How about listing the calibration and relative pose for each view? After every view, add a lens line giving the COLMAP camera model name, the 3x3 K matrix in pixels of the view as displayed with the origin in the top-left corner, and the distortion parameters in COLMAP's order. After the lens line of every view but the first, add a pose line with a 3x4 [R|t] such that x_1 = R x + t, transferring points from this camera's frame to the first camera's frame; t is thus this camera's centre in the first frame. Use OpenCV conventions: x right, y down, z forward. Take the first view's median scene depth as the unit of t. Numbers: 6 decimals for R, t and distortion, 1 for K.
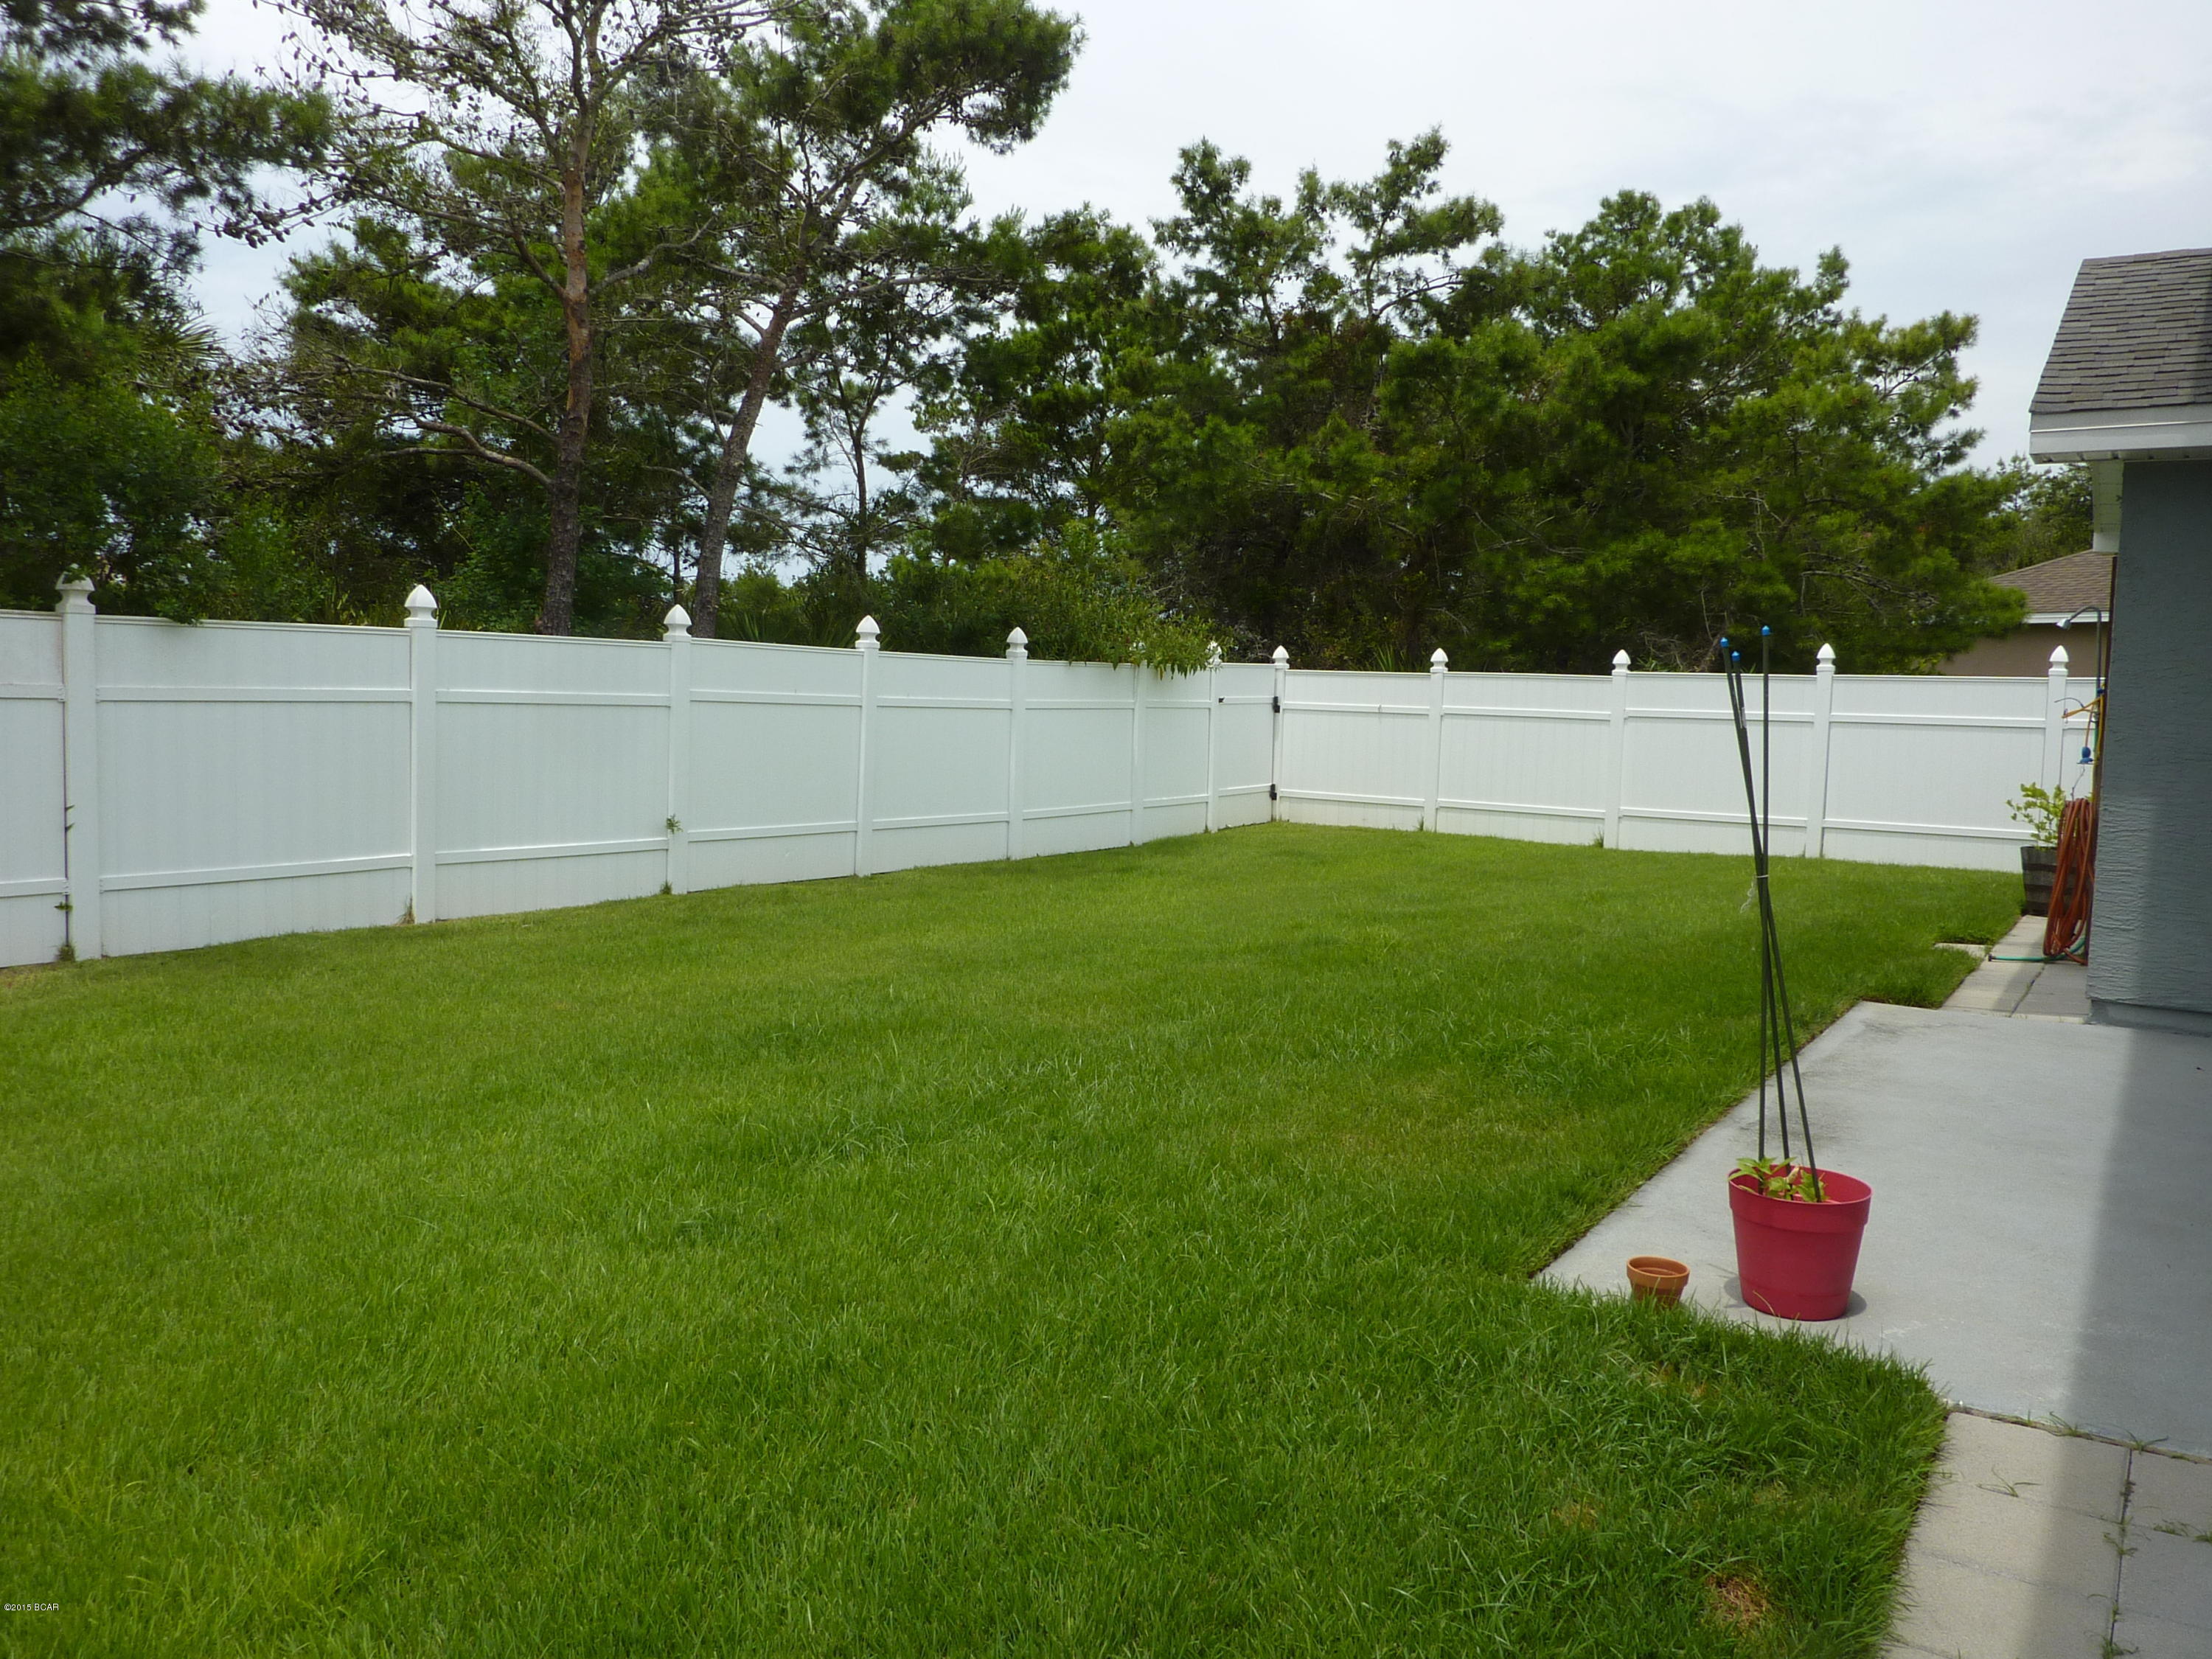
lens RADIAL K [[1638.4, 0, 1095.3], [0, 1638.4, 833.2], [0, 0, 1]] dist [-0.014258, -0.014484]
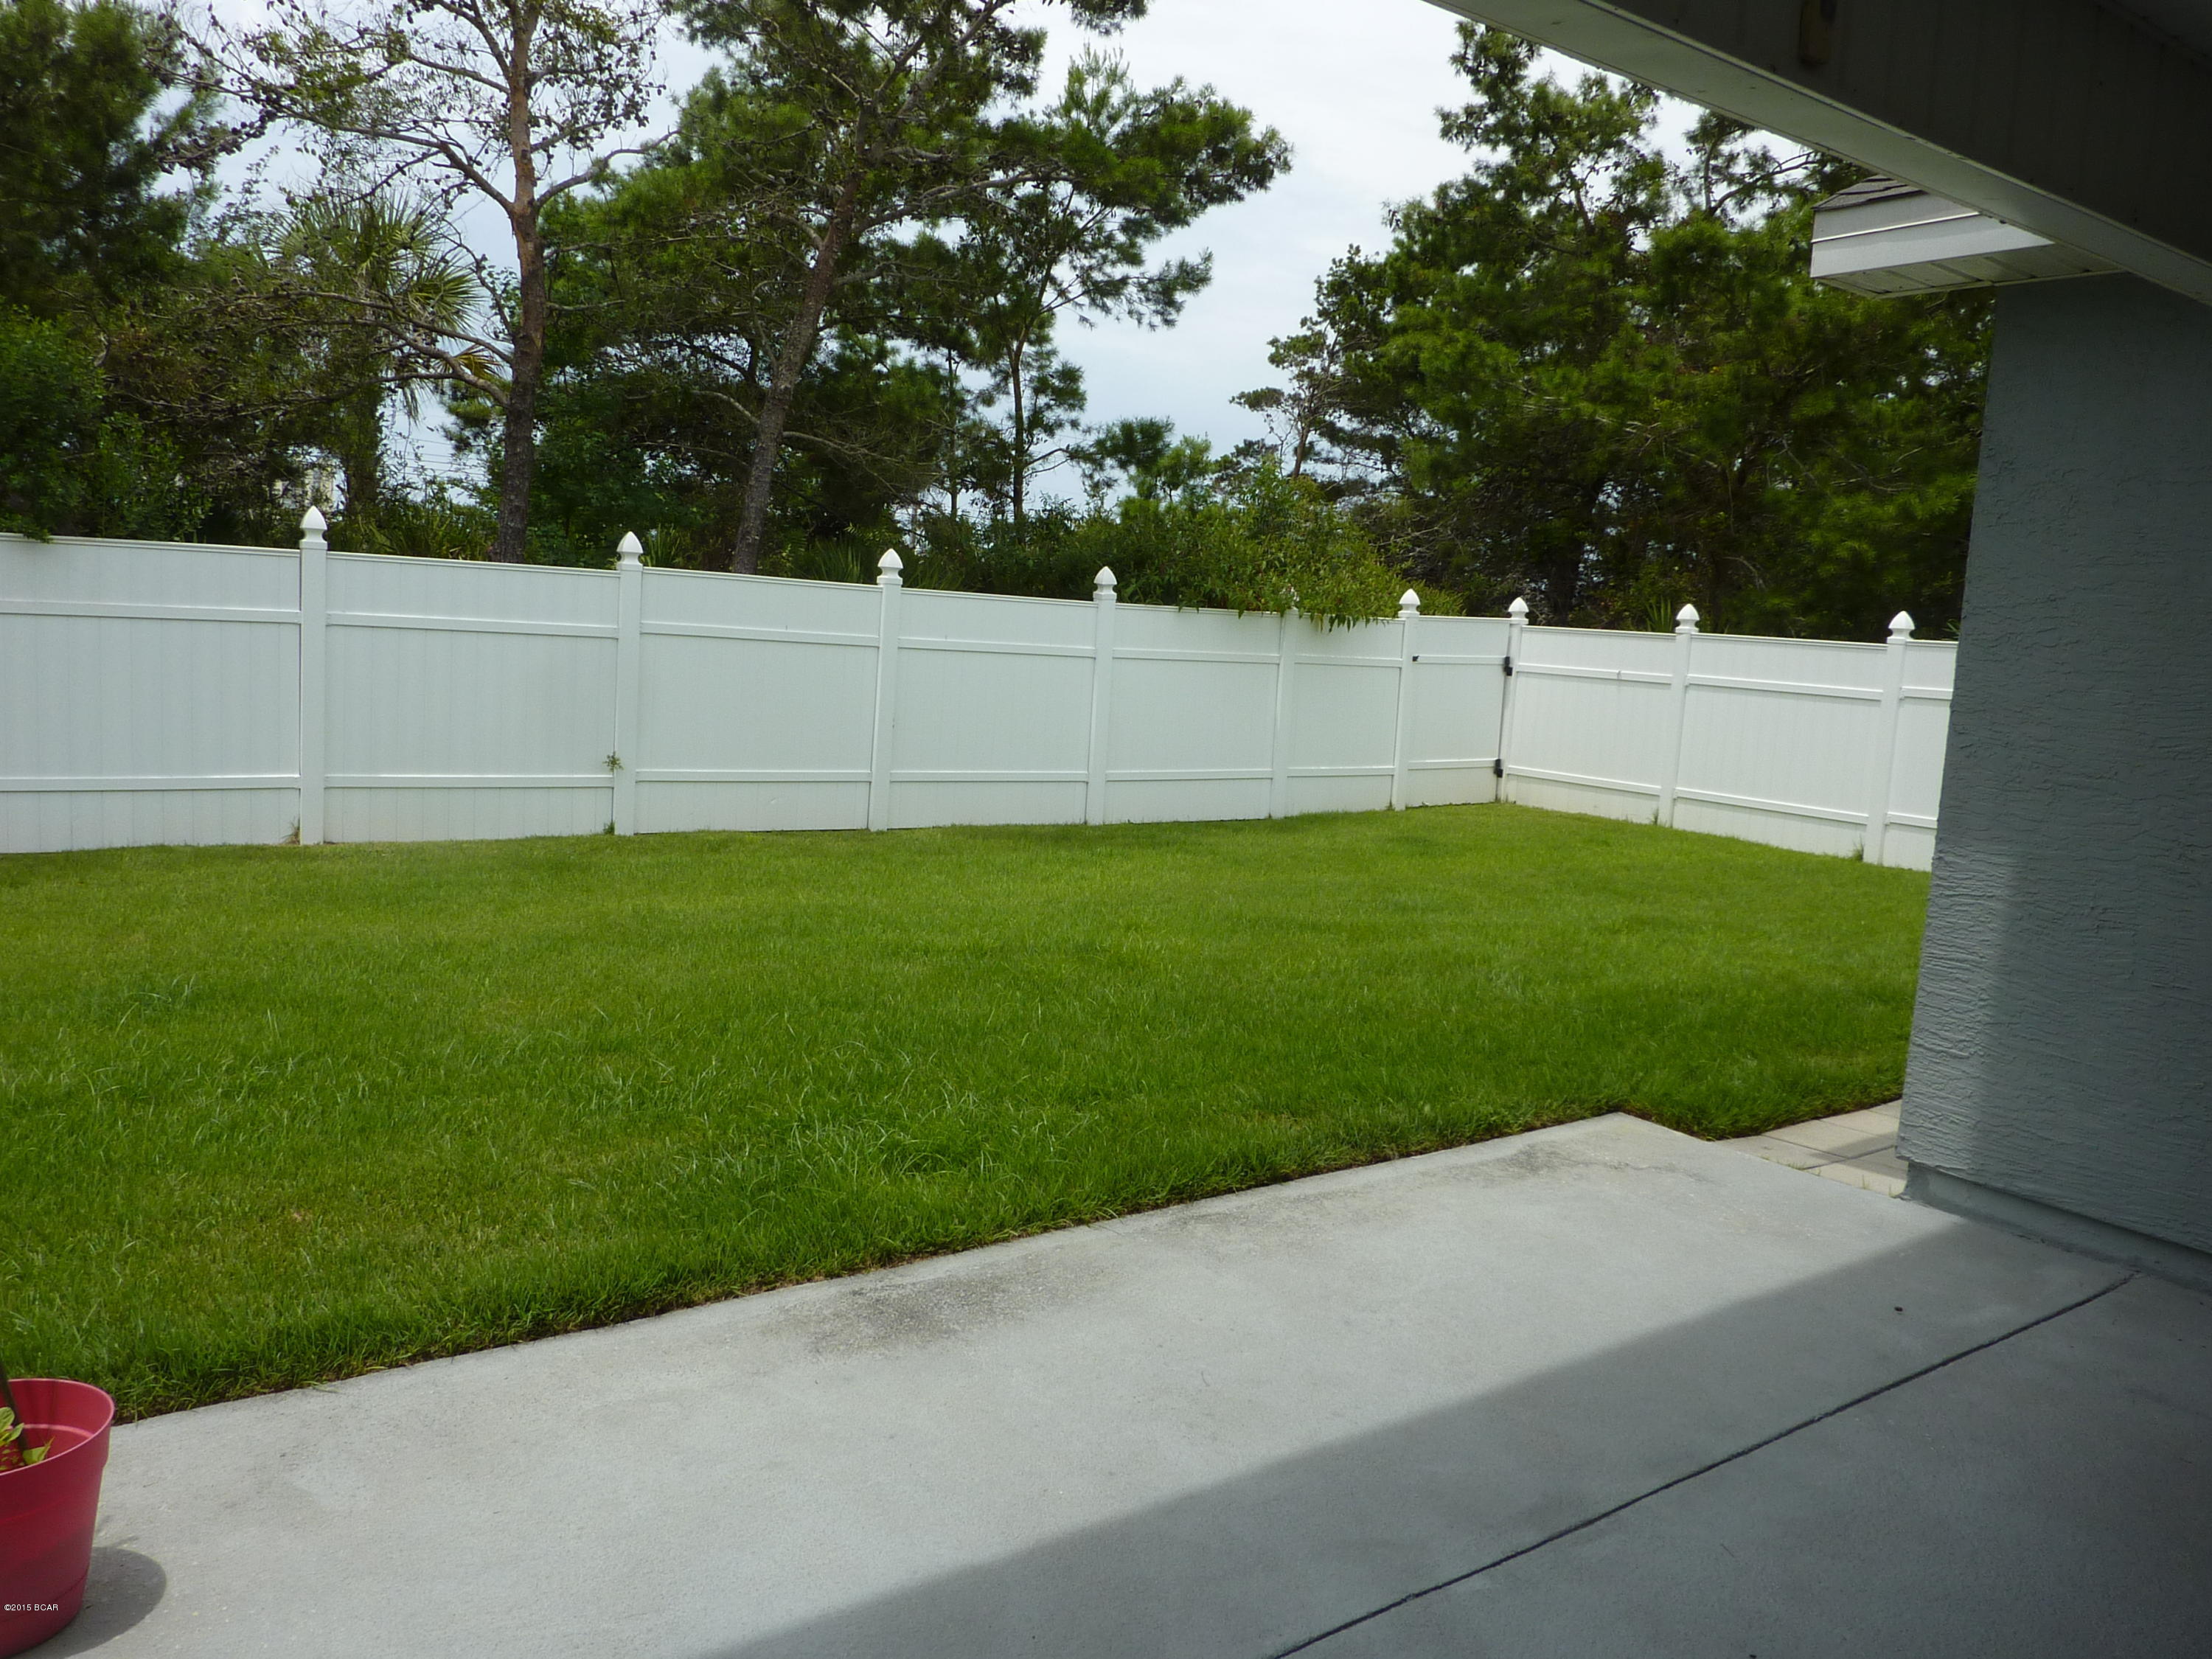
lens RADIAL K [[1638.4, 0, 1109.5], [0, 1638.4, 820.9], [0, 0, 1]] dist [-0.014258, -0.014484]
pose [[0.937148, 0.068801, -0.342081, 0.224264], [-0.061816, 0.997597, 0.031294, -0.012243], [0.343412, -0.008181, 0.939149, 0.129241]]
